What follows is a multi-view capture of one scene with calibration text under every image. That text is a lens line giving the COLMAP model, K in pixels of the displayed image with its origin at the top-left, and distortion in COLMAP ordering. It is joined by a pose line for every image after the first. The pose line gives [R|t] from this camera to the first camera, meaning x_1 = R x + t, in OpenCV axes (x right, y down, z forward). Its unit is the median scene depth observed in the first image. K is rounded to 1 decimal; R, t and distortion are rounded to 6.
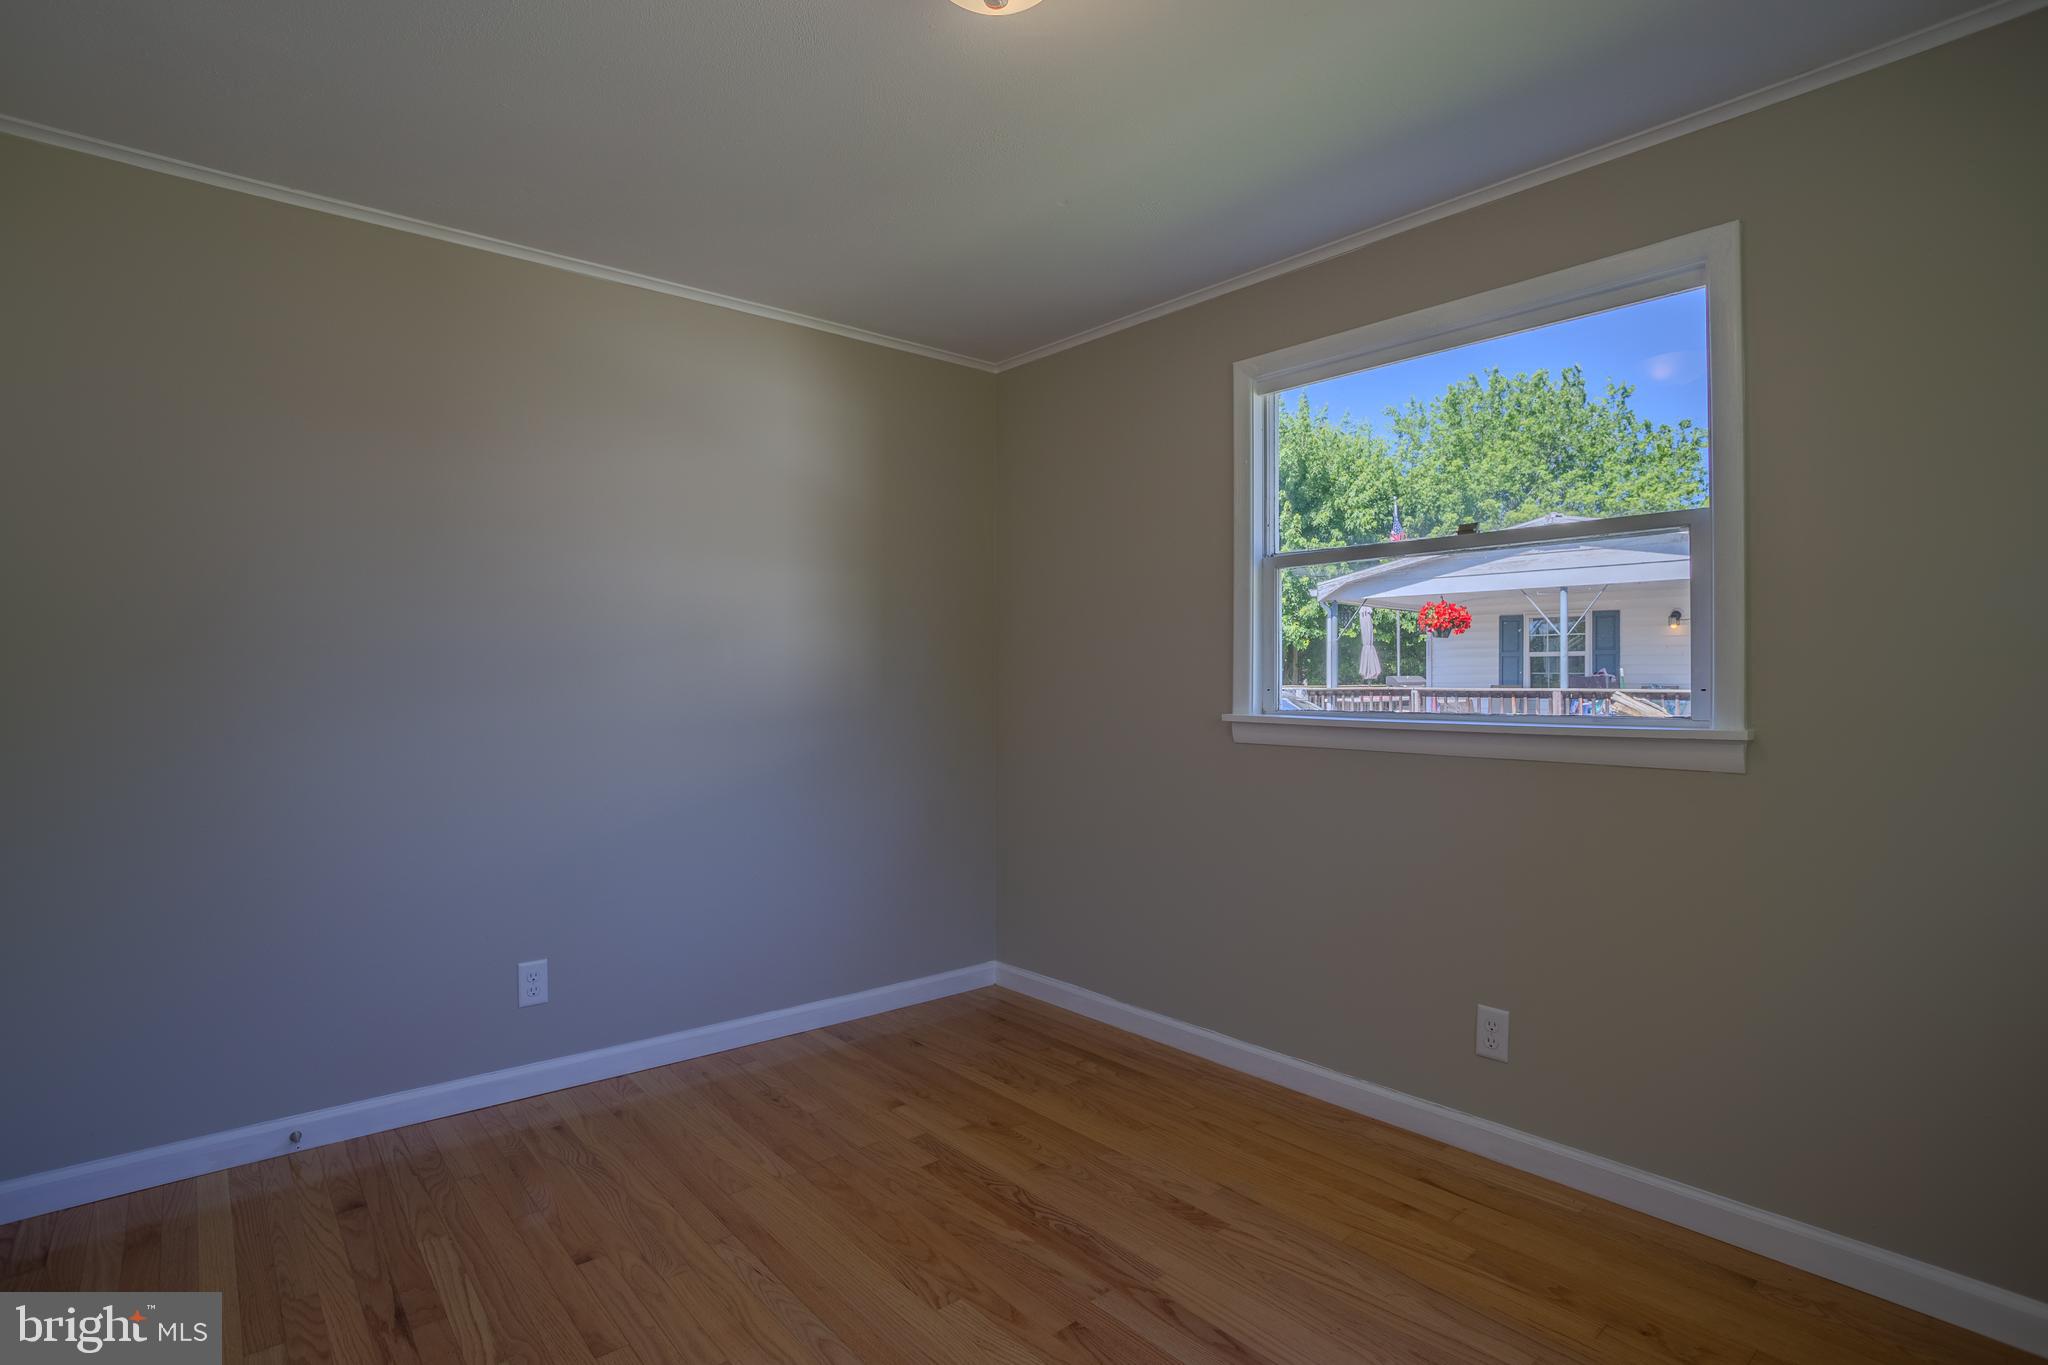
lens RADIAL K [[1007.2, 0, 1013.2], [0, 1007.2, 673.4], [0, 0, 1]] dist [-0.066382, 0.025816]
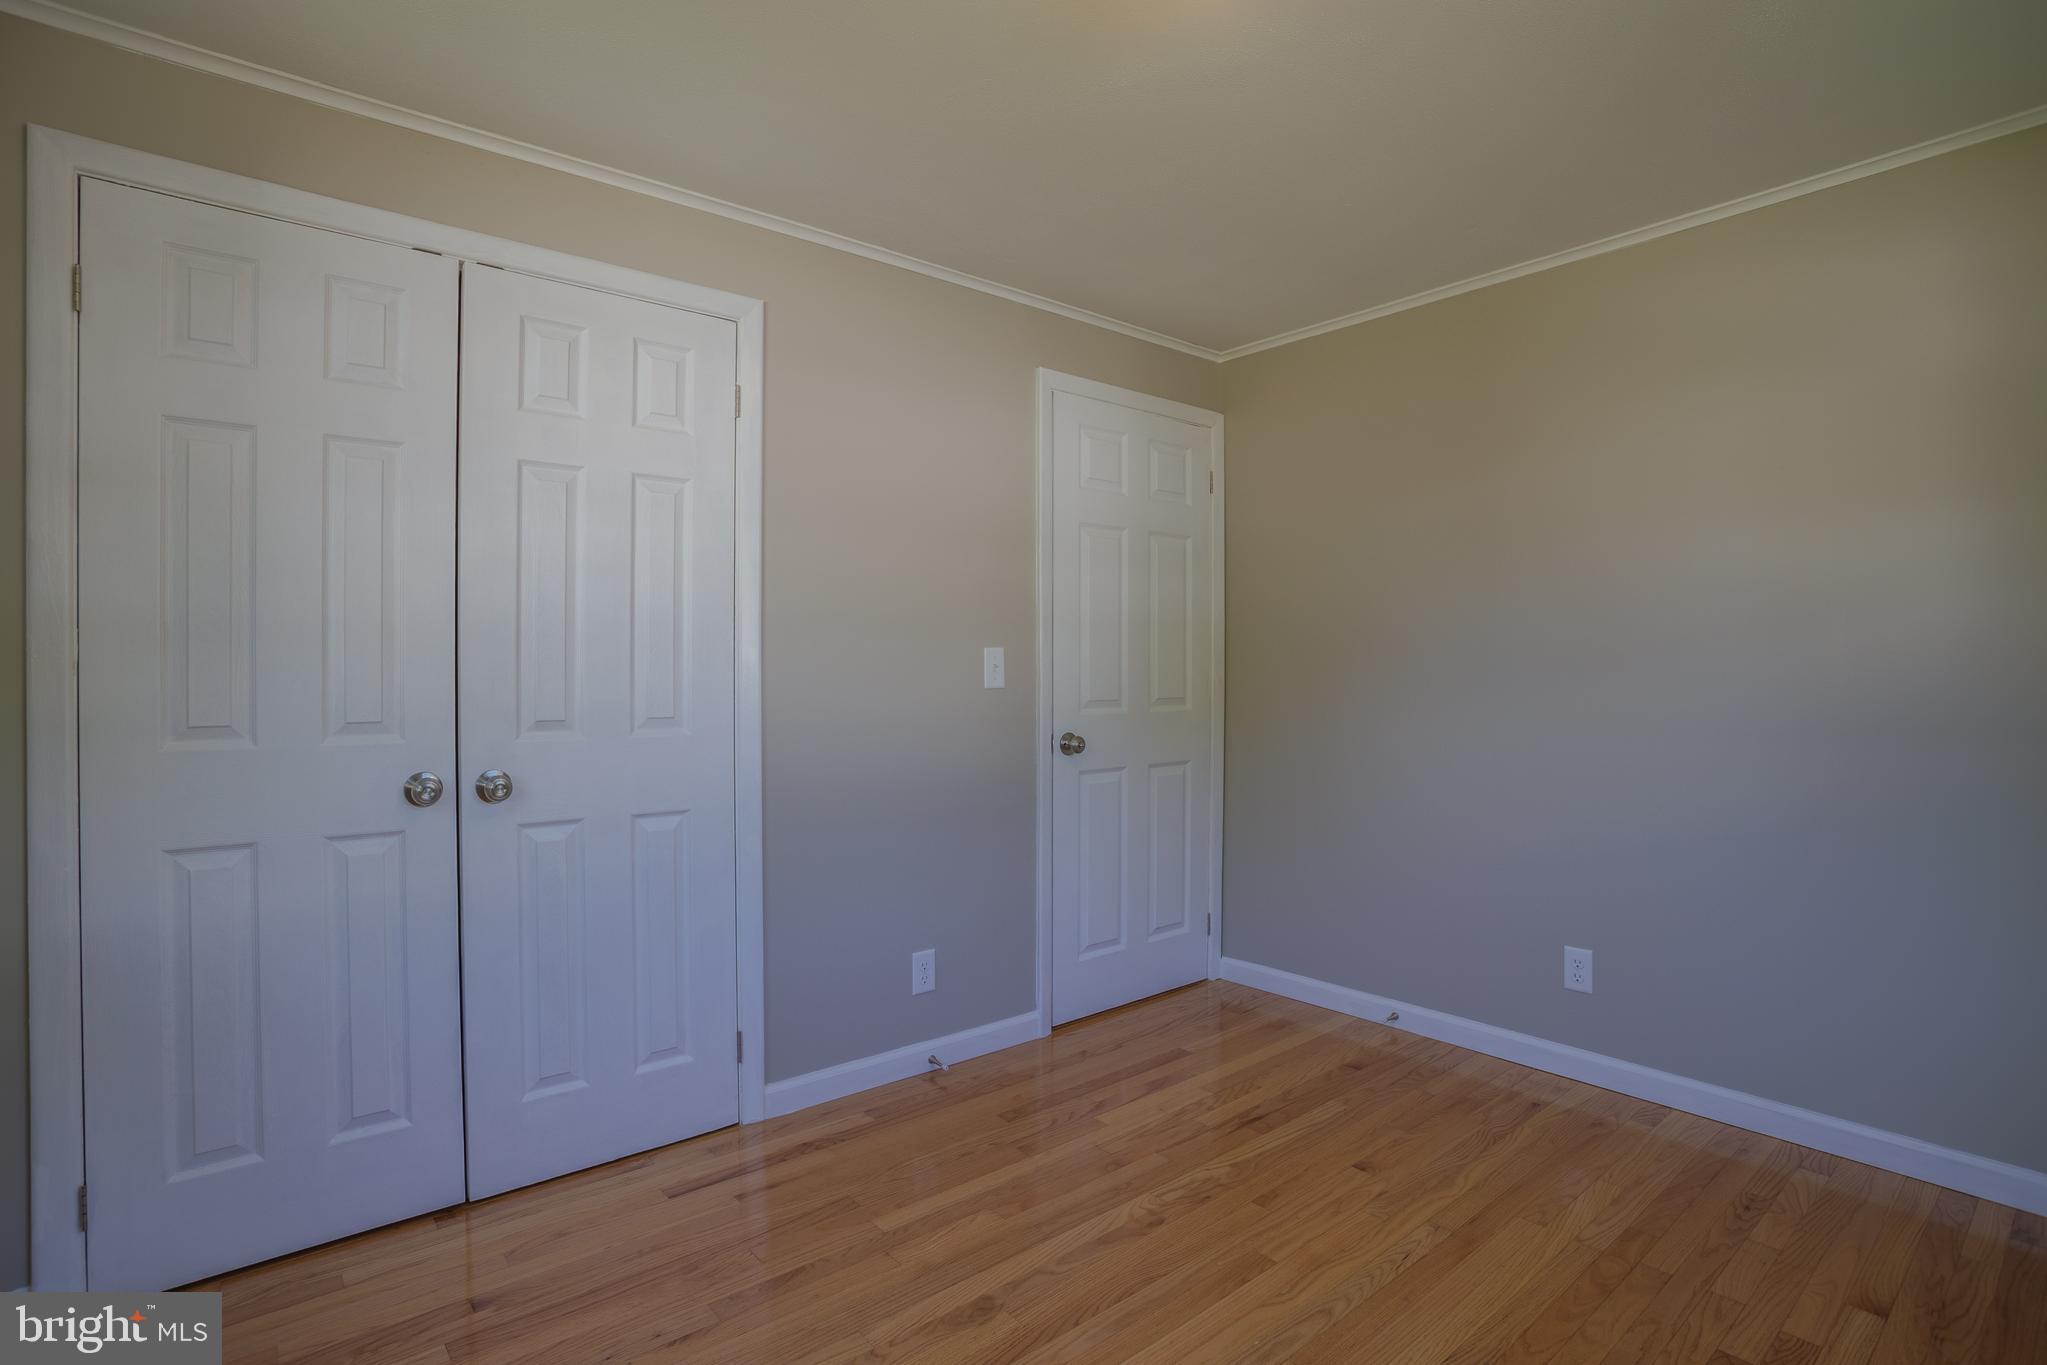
lens RADIAL K [[1006.8, 0, 1012.7], [0, 1006.8, 673.4], [0, 0, 1]] dist [-0.066382, 0.025816]
pose [[-0.030228, -0.002048, -0.999541, 0.623732], [0.010480, 0.999942, -0.002366, 0.006617], [0.999488, -0.010547, -0.030205, 0.520936]]
